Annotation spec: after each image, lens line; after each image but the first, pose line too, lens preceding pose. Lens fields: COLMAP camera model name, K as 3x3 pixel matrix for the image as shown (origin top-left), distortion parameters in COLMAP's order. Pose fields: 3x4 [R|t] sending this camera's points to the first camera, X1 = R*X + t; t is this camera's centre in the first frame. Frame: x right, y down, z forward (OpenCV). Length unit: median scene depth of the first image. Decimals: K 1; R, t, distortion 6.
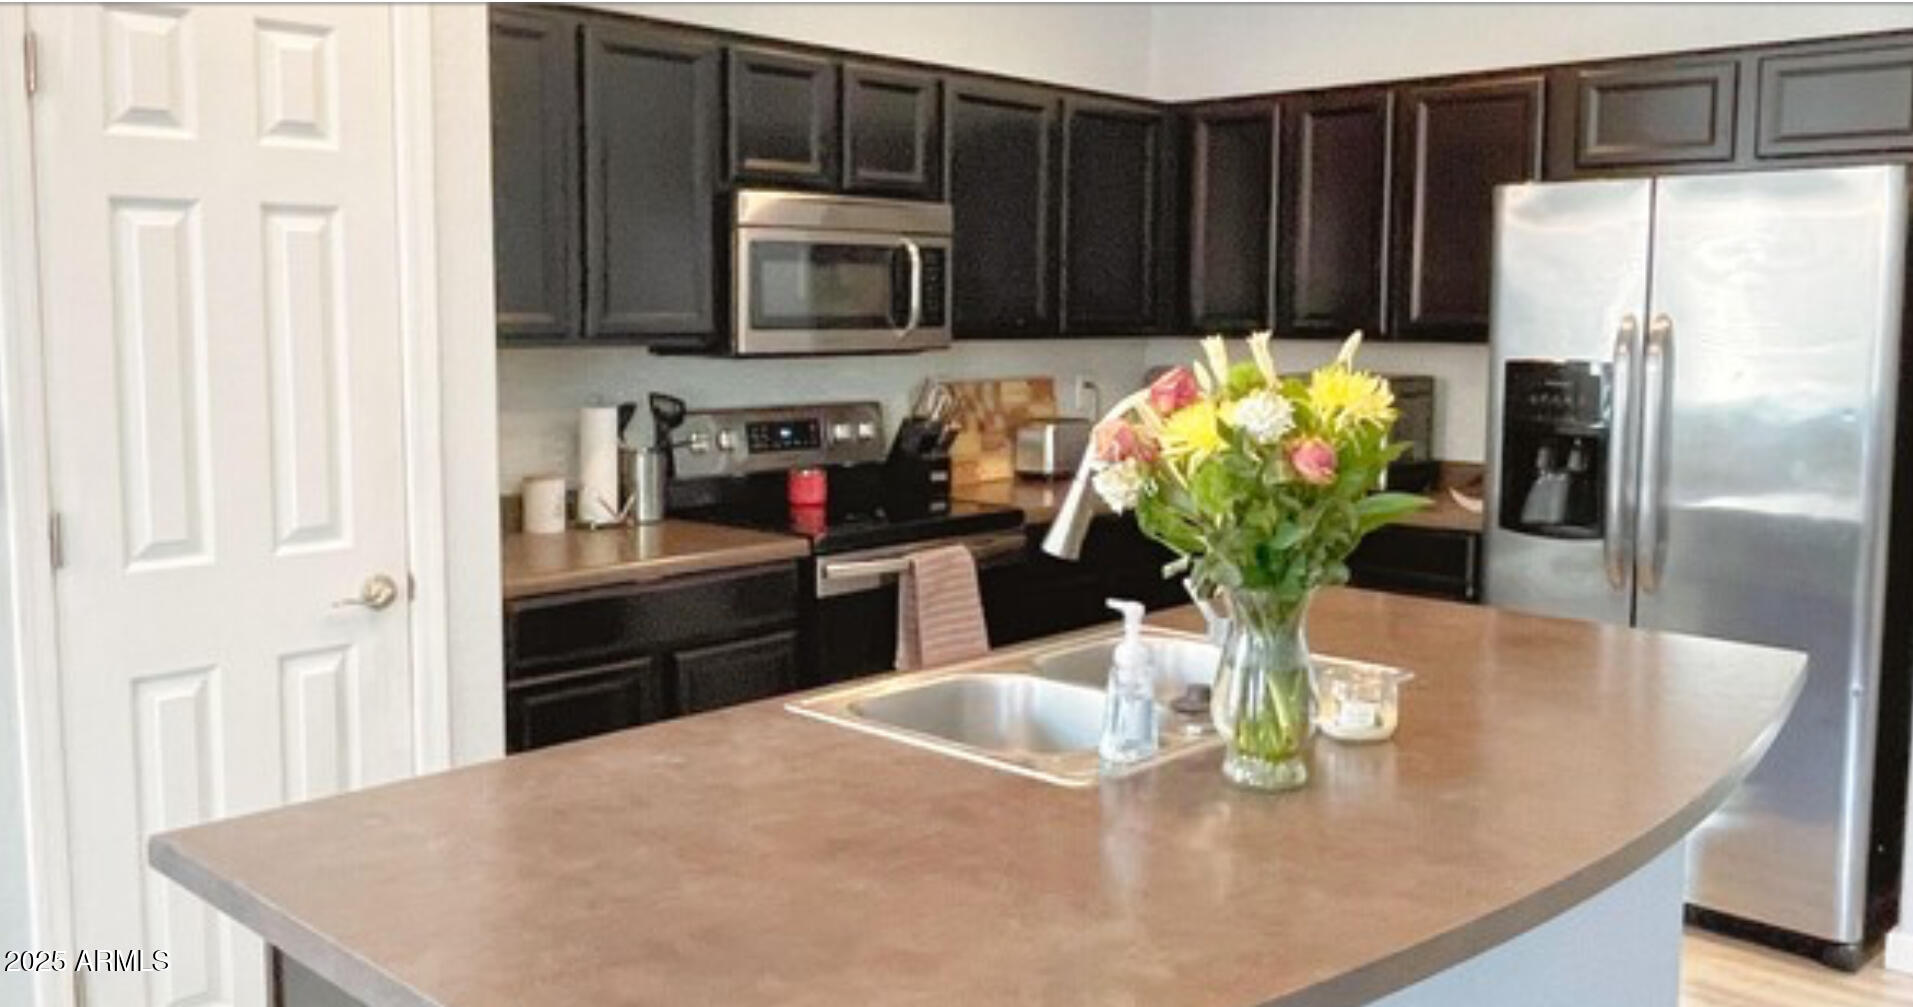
lens RADIAL K [[1617.0, 0, 956.4], [0, 1617.0, 470.6], [0, 0, 1]] dist [0.000214, 0.005490]
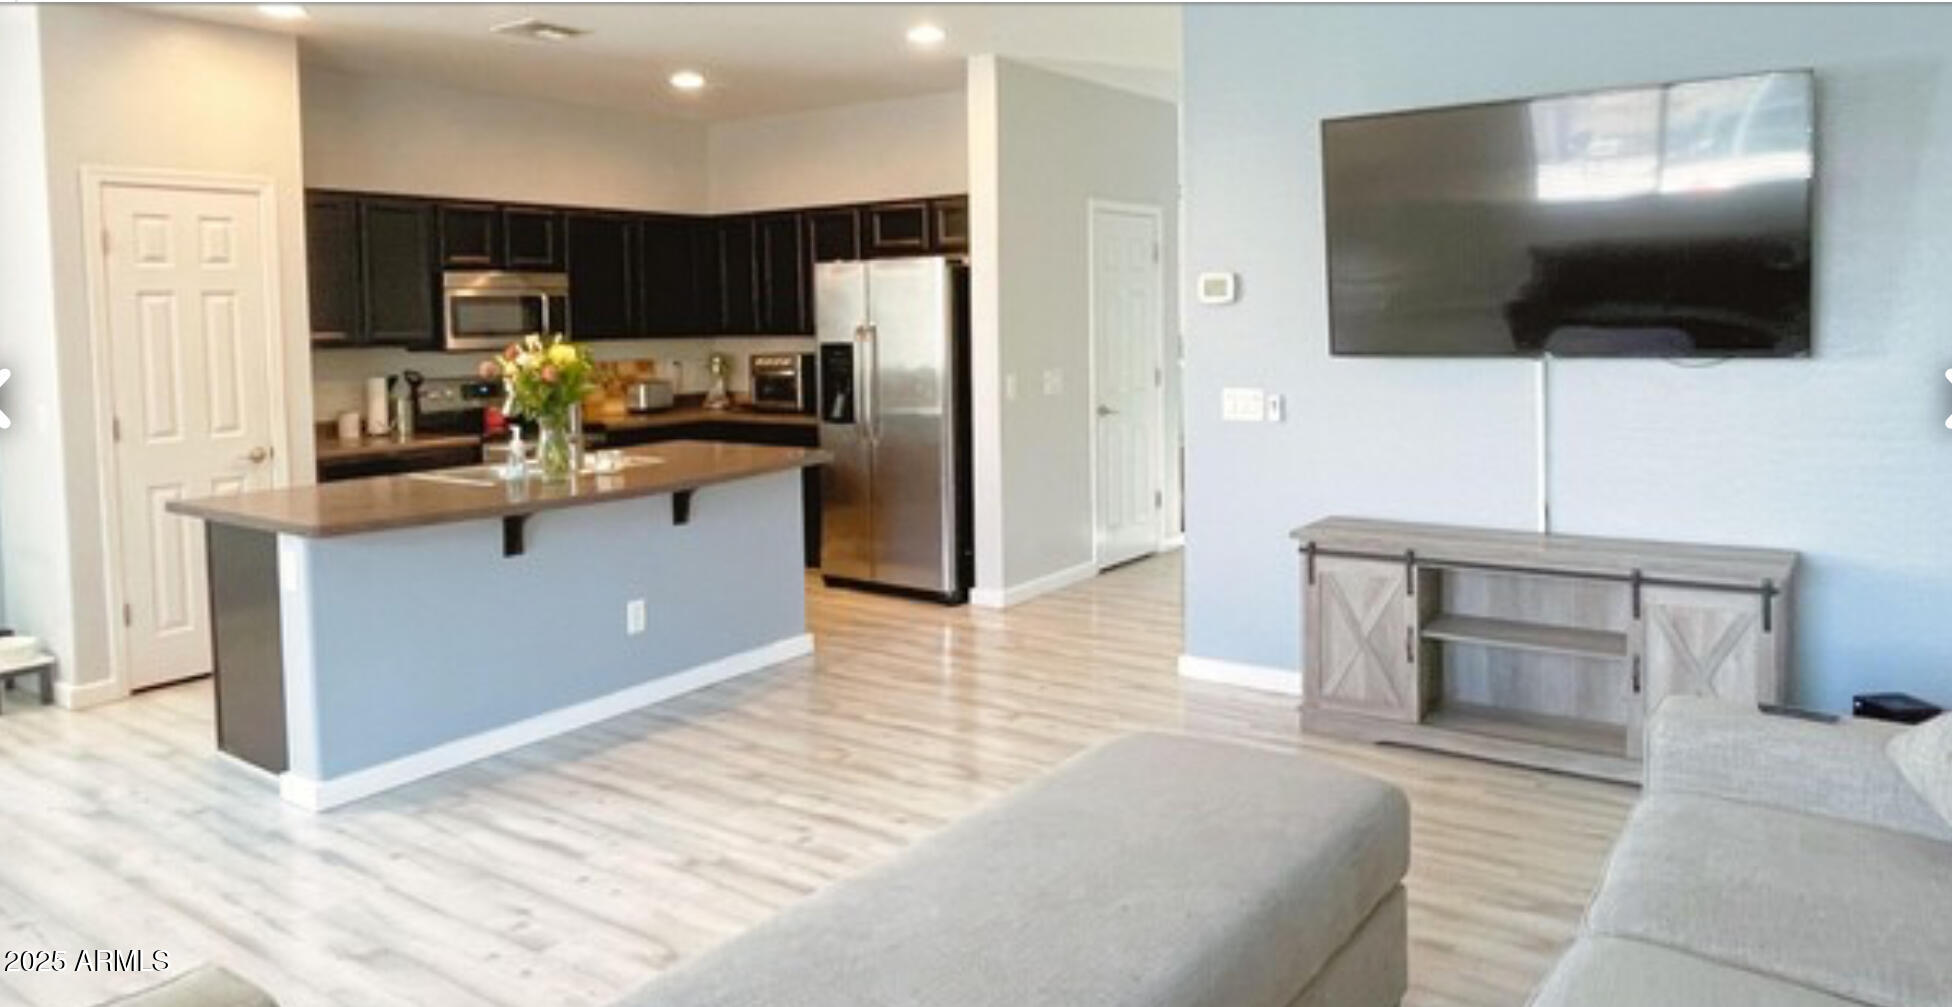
lens RADIAL K [[1333.0, 0, 1015.7], [0, 1333.0, 388.2], [0, 0, 1]] dist [-0.000454, -0.001115]
pose [[0.987715, -0.030316, 0.153300, 0.316974], [0.037024, 0.998469, -0.041094, 0.073142], [-0.151820, 0.046264, 0.987325, -0.786341]]
